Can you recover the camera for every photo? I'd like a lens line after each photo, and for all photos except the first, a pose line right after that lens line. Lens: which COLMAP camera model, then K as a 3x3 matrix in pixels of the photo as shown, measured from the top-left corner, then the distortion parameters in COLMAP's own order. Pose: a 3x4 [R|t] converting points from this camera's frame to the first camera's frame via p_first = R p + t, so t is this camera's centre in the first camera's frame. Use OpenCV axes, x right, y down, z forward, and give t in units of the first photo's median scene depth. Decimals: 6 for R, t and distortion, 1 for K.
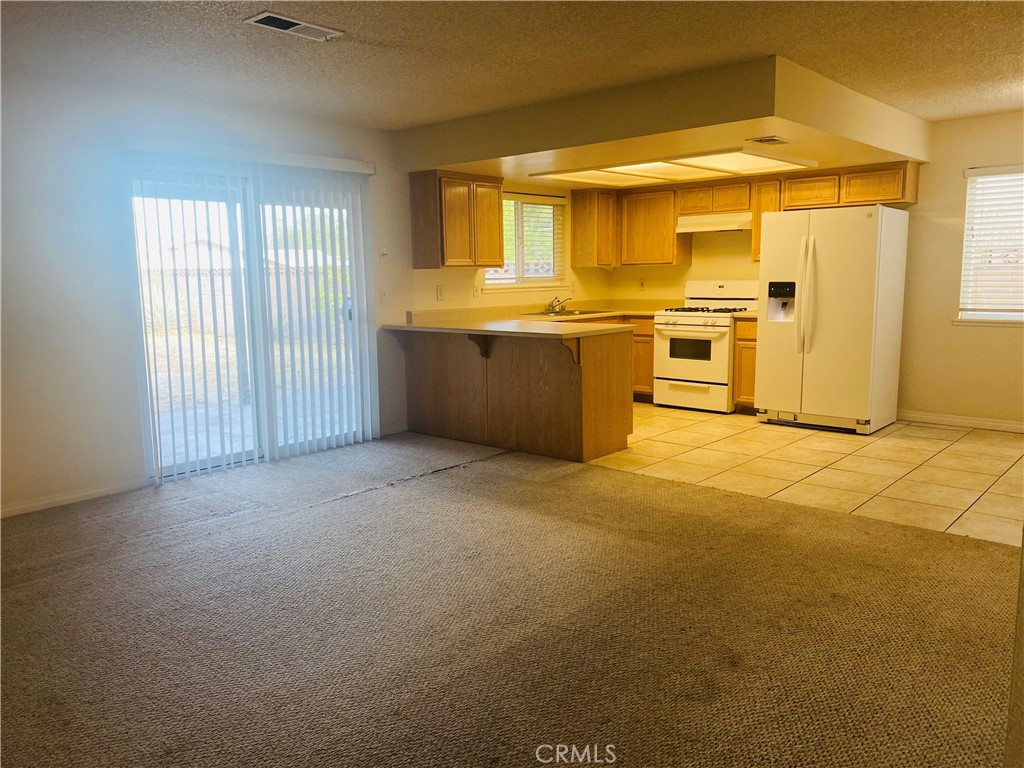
lens RADIAL K [[773.3, 0, 510.7], [0, 773.3, 385.8], [0, 0, 1]] dist [0.018694, -0.035045]
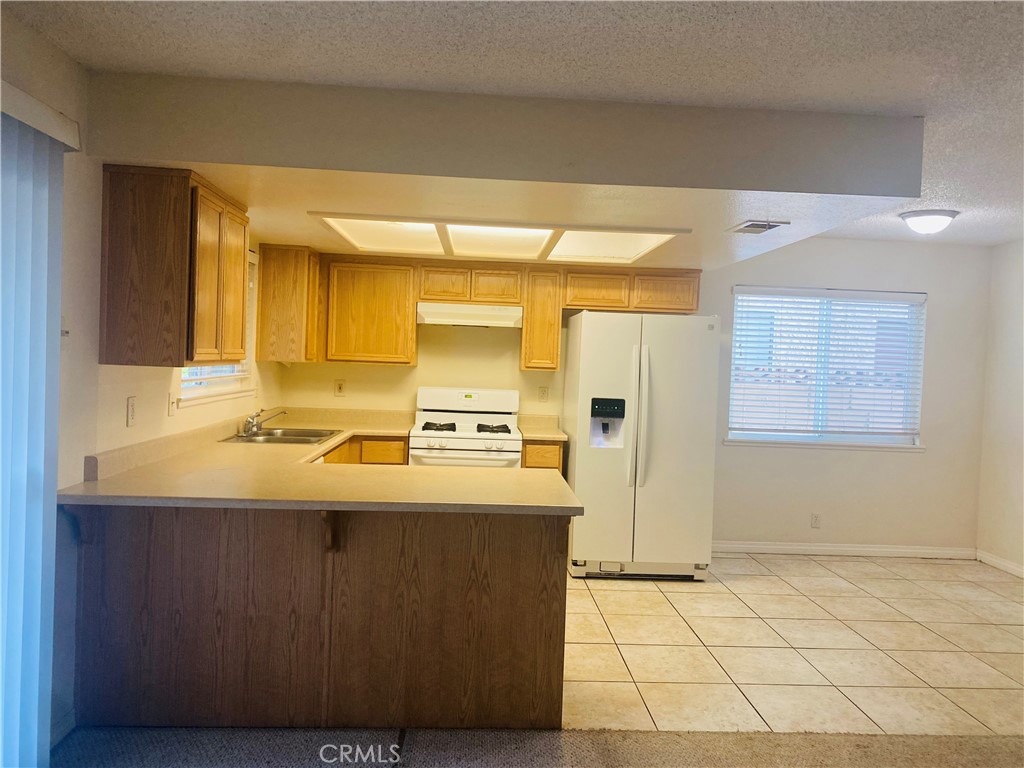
lens RADIAL K [[773.3, 0, 509.2], [0, 773.3, 366.4], [0, 0, 1]] dist [0.018694, -0.035045]
pose [[0.706595, 0.036014, 0.706701, -0.284675], [0.052187, 0.993332, -0.102800, -0.088639], [-0.705691, 0.109518, 0.700004, 0.499974]]
